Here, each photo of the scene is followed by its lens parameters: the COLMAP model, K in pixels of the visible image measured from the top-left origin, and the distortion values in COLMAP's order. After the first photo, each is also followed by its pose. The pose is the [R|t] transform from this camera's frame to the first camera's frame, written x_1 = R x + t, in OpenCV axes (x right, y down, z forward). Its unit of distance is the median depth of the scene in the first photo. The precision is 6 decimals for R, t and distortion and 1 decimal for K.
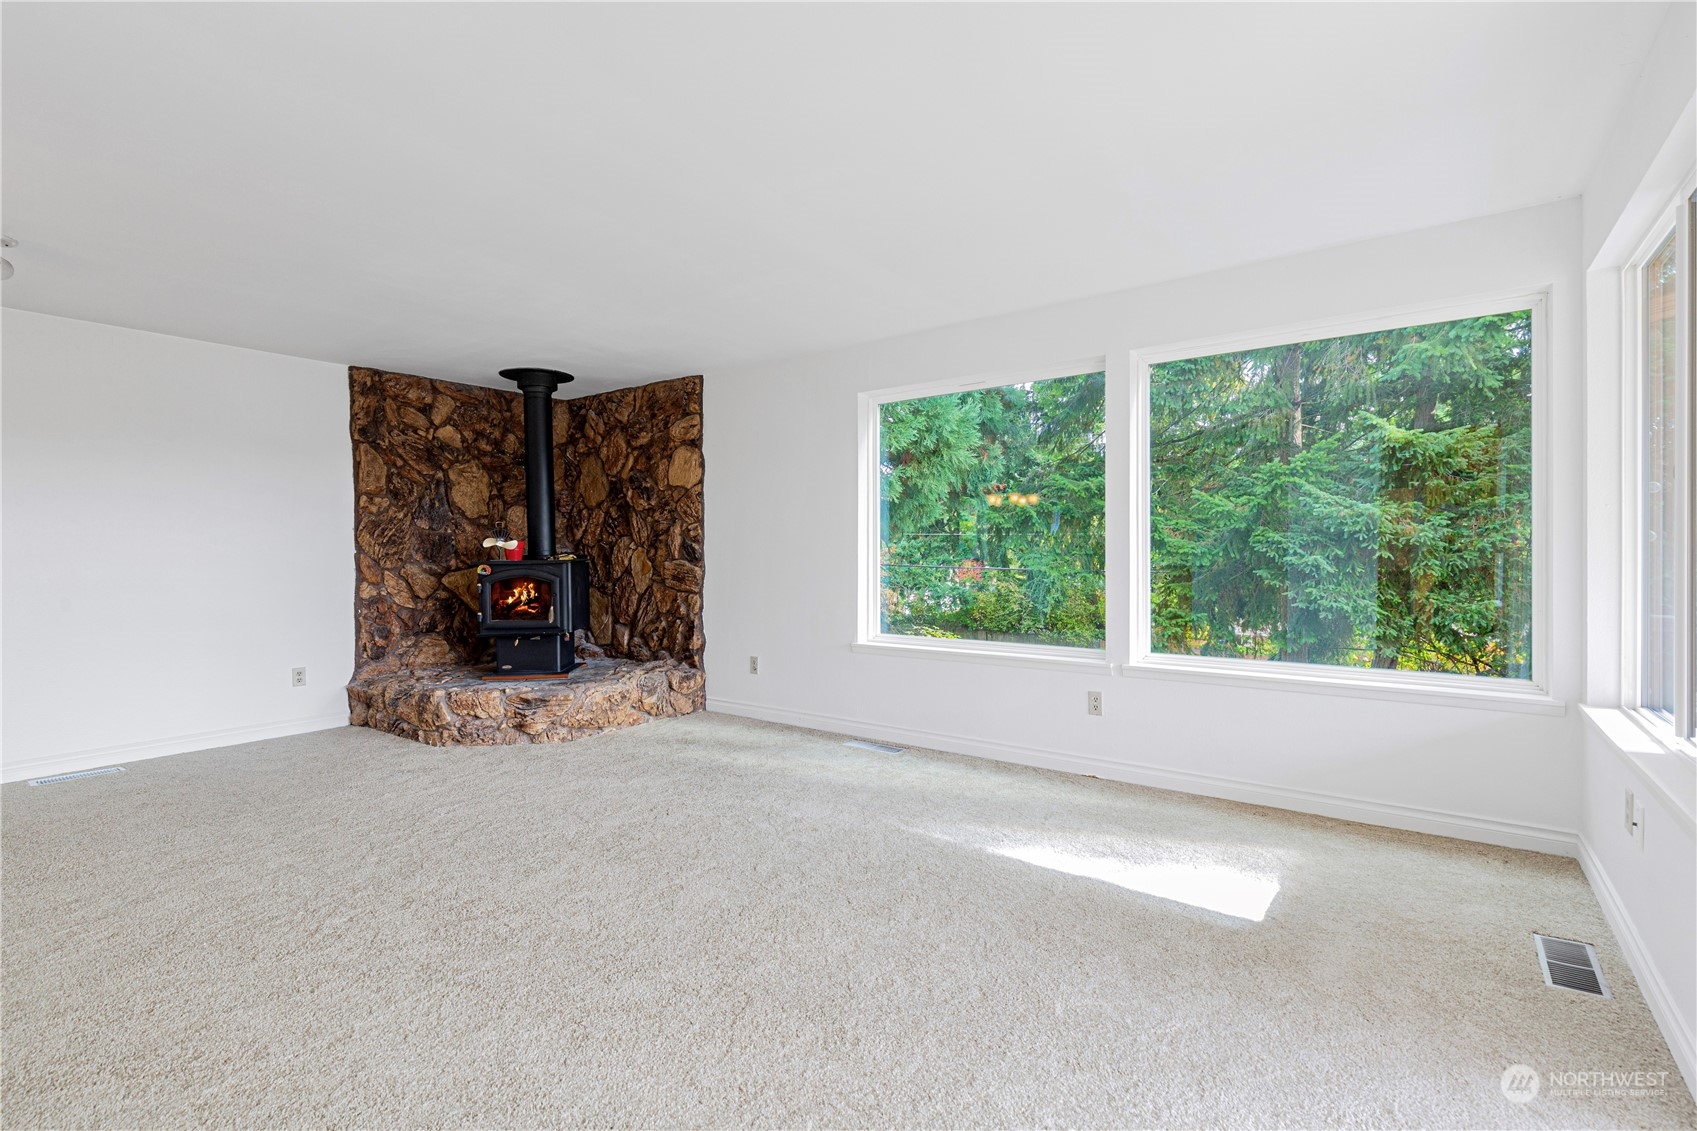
lens RADIAL K [[760.4, 0, 856.7], [0, 760.4, 563.7], [0, 0, 1]] dist [0.002533, -0.000070]
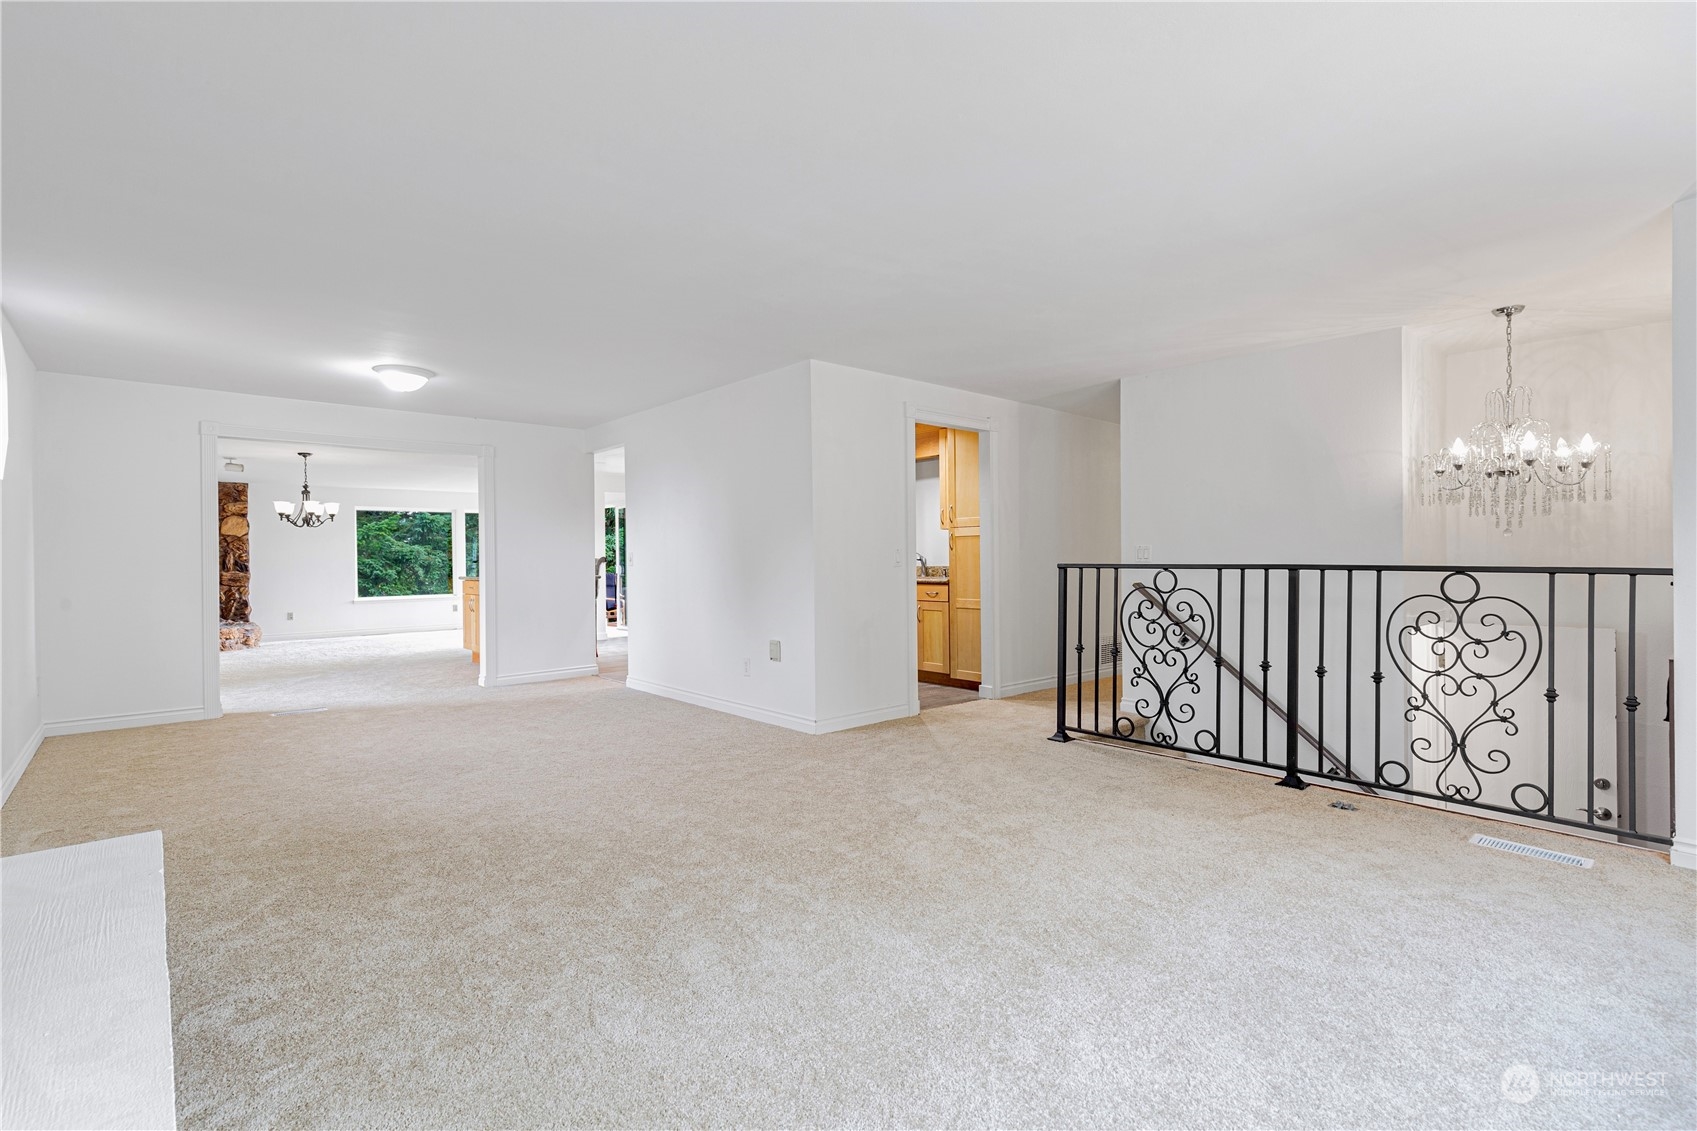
lens RADIAL K [[799.1, 0, 854.2], [0, 799.1, 564.9], [0, 0, 1]] dist [0.009389, 0.000117]
pose [[0.215672, 0.000739, 0.976466, -1.991357], [0.026897, 0.999616, -0.006697, 0.037659], [-0.976095, 0.027708, 0.215569, -1.102505]]
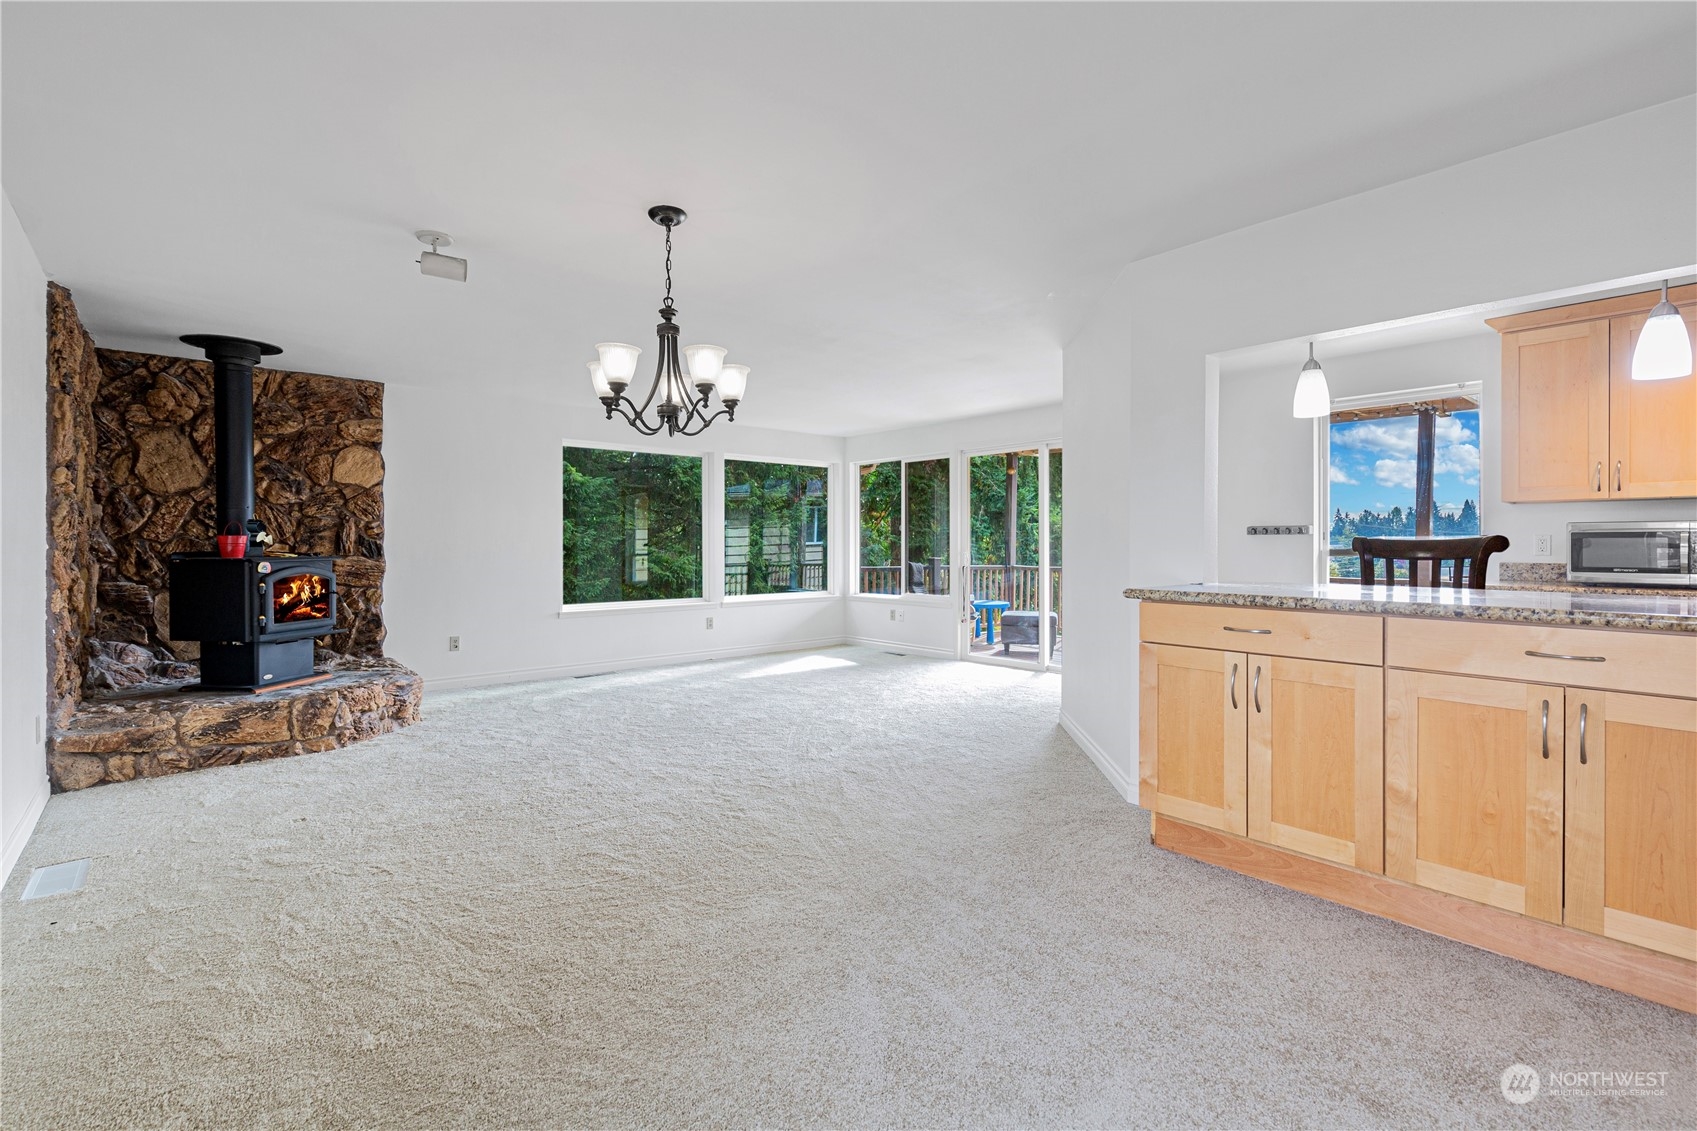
lens RADIAL K [[773.7, 0, 852.4], [0, 773.7, 542.6], [0, 0, 1]] dist [0.003056, 0.000571]
pose [[0.218589, 0.010373, 0.975762, -1.108774], [0.017478, 0.999741, -0.014543, 0.003573], [-0.975660, 0.020234, 0.218352, 0.118364]]
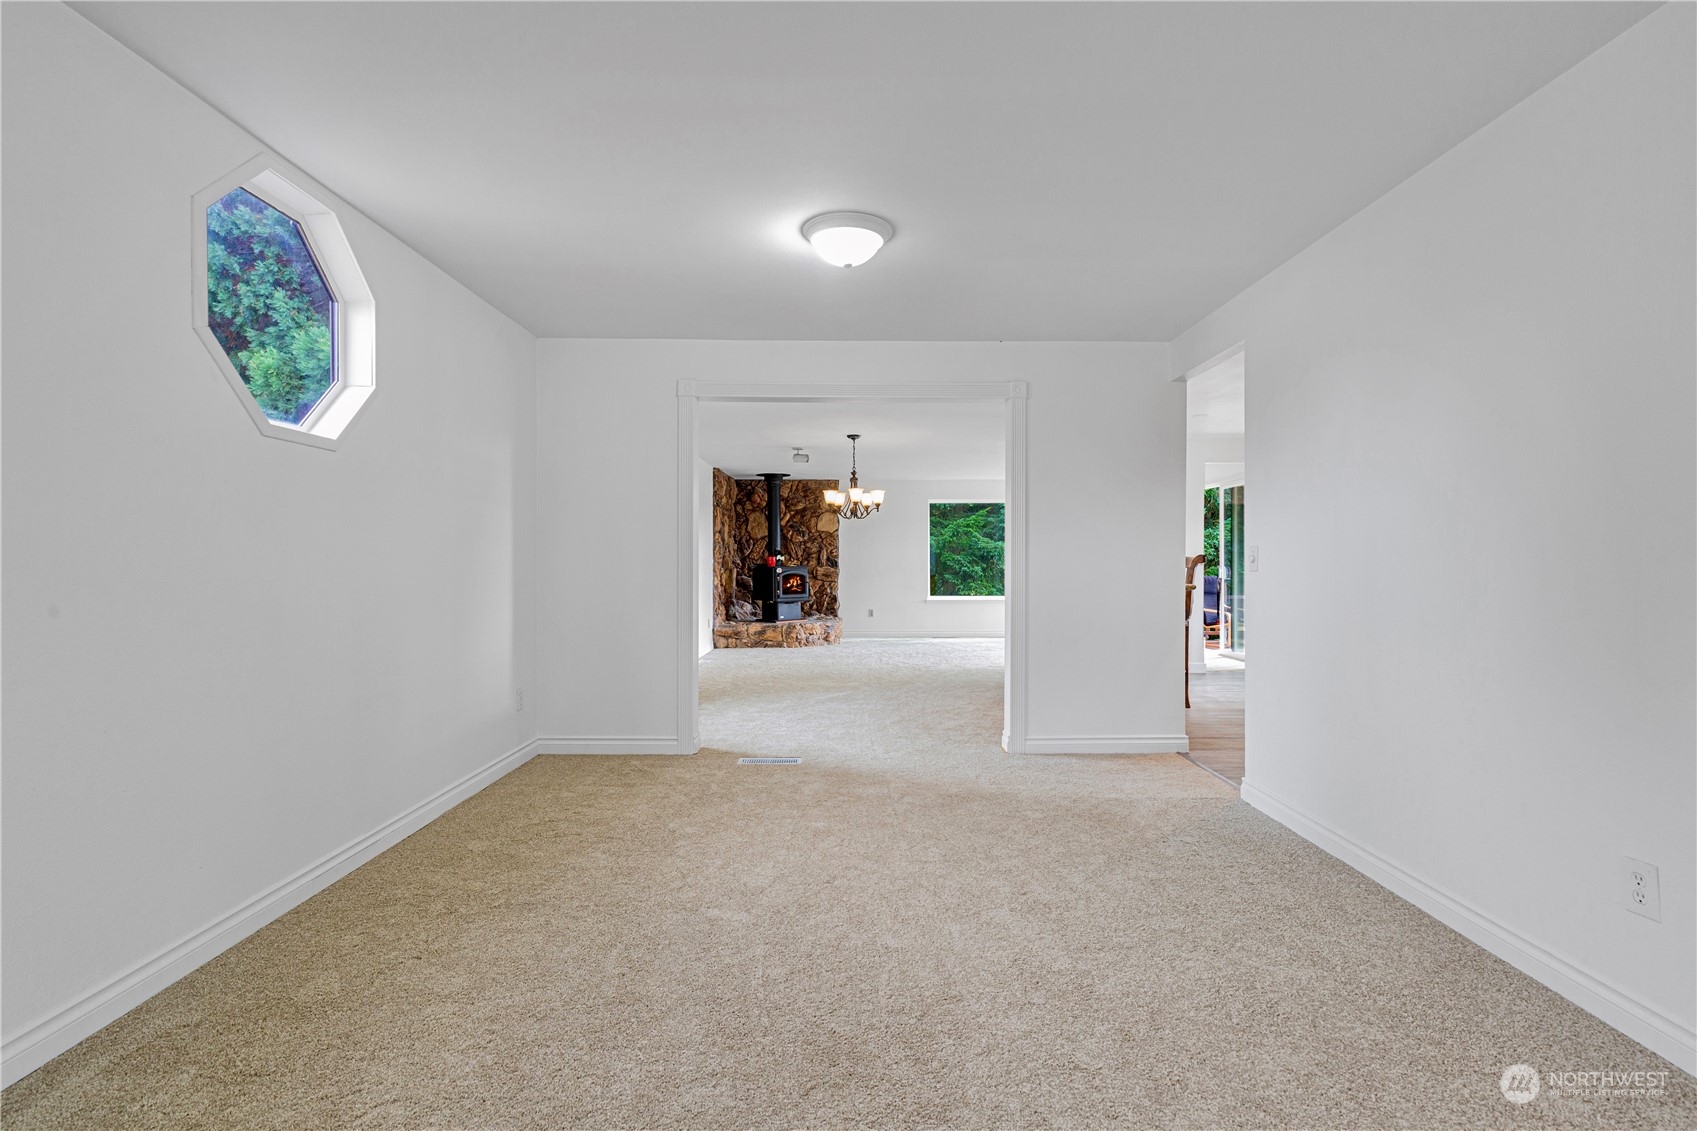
lens RADIAL K [[799.1, 0, 854.2], [0, 799.1, 564.9], [0, 0, 1]] dist [0.009389, 0.000117]
pose [[0.802777, 0.006402, 0.596246, -1.488683], [0.003520, 0.999874, -0.015476, 0.024966], [-0.596270, 0.014522, 0.802653, -0.817277]]
